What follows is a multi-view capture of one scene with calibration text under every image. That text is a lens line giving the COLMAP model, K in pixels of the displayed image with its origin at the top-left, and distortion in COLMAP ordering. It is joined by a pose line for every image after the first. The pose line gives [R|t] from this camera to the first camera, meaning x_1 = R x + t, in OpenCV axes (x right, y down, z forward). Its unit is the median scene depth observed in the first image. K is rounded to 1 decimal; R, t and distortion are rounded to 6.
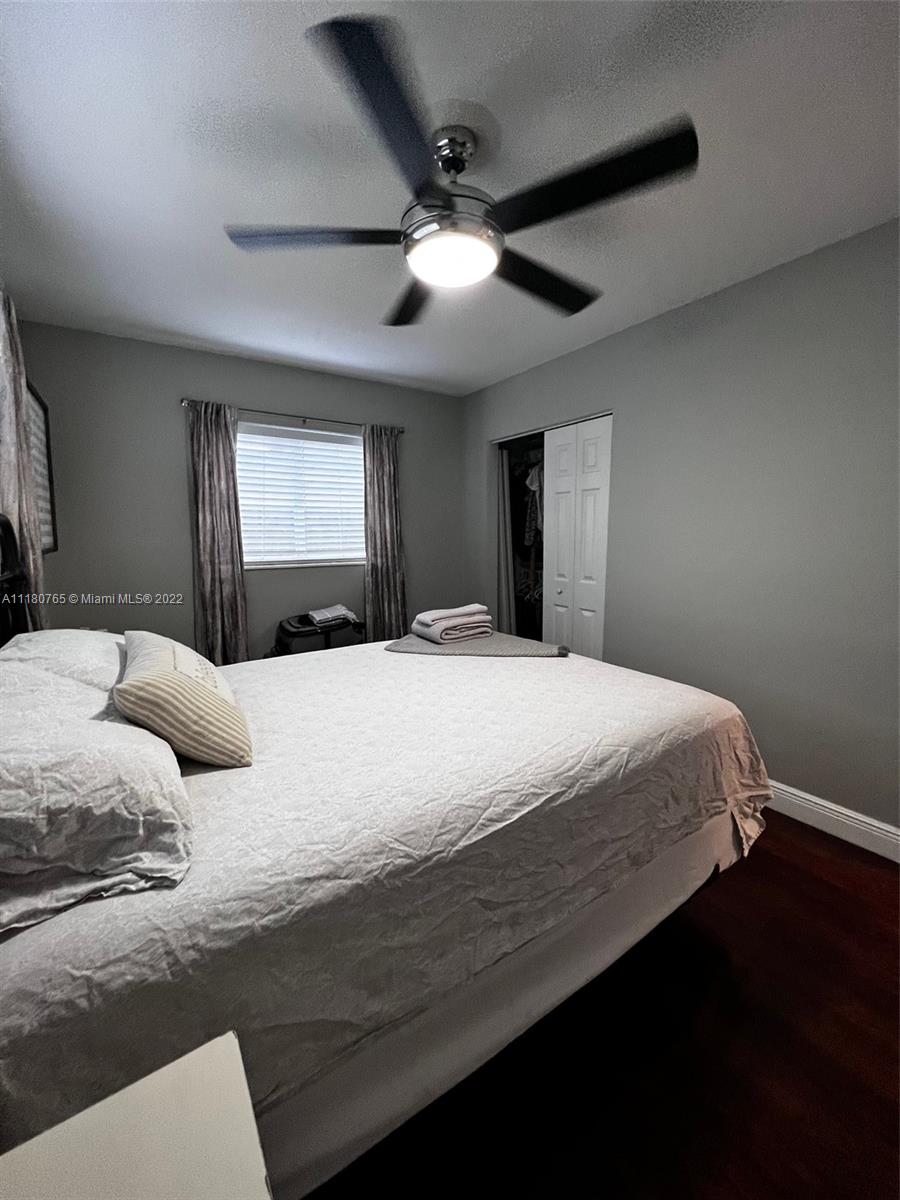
lens RADIAL K [[481.5, 0, 451.3], [0, 481.5, 599.1], [0, 0, 1]] dist [0.000337, -0.000022]
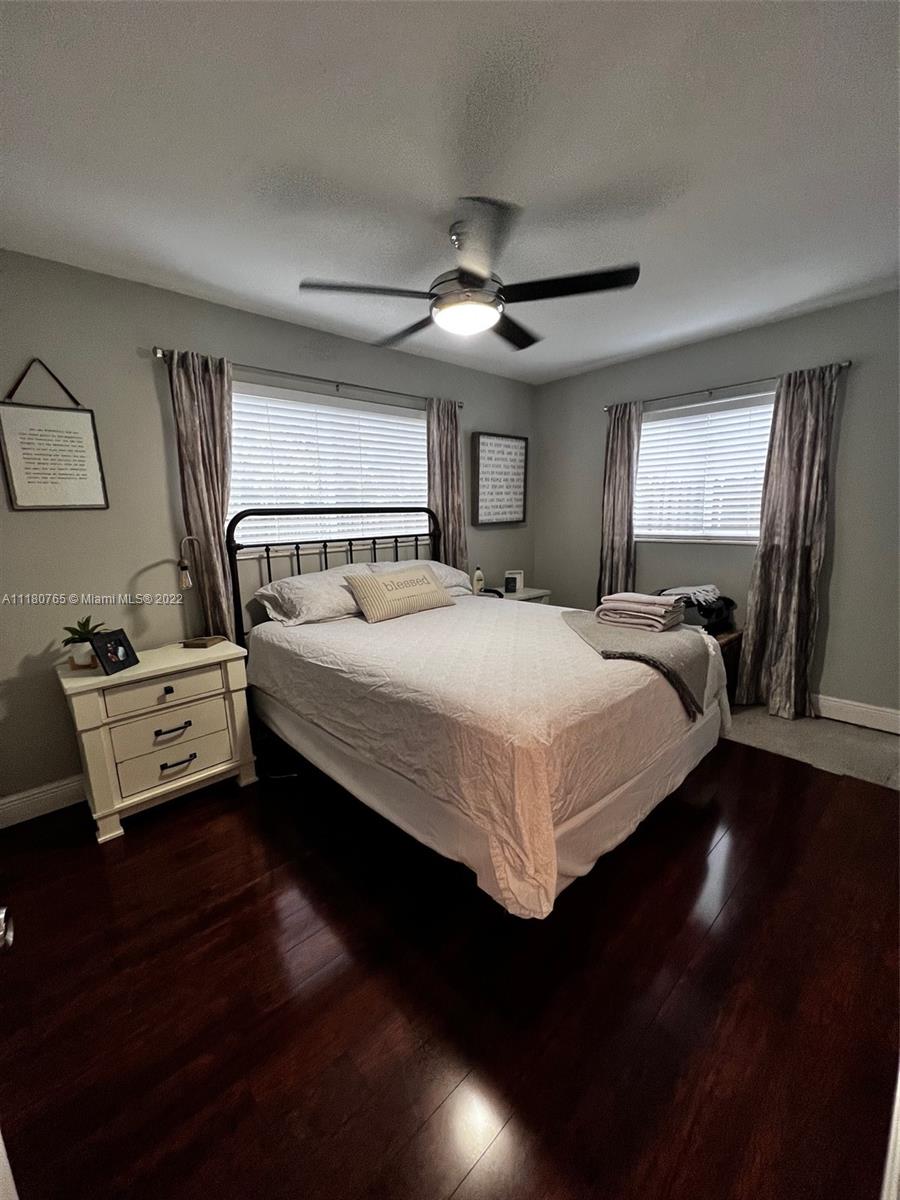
lens RADIAL K [[481.5, 0, 451.1], [0, 481.5, 604.1], [0, 0, 1]] dist [0.000337, -0.000022]
pose [[0.158667, 0.190962, -0.968689, 0.706447], [-0.113216, 0.978165, 0.174286, -0.068173], [0.980819, 0.082018, 0.176823, 0.382147]]
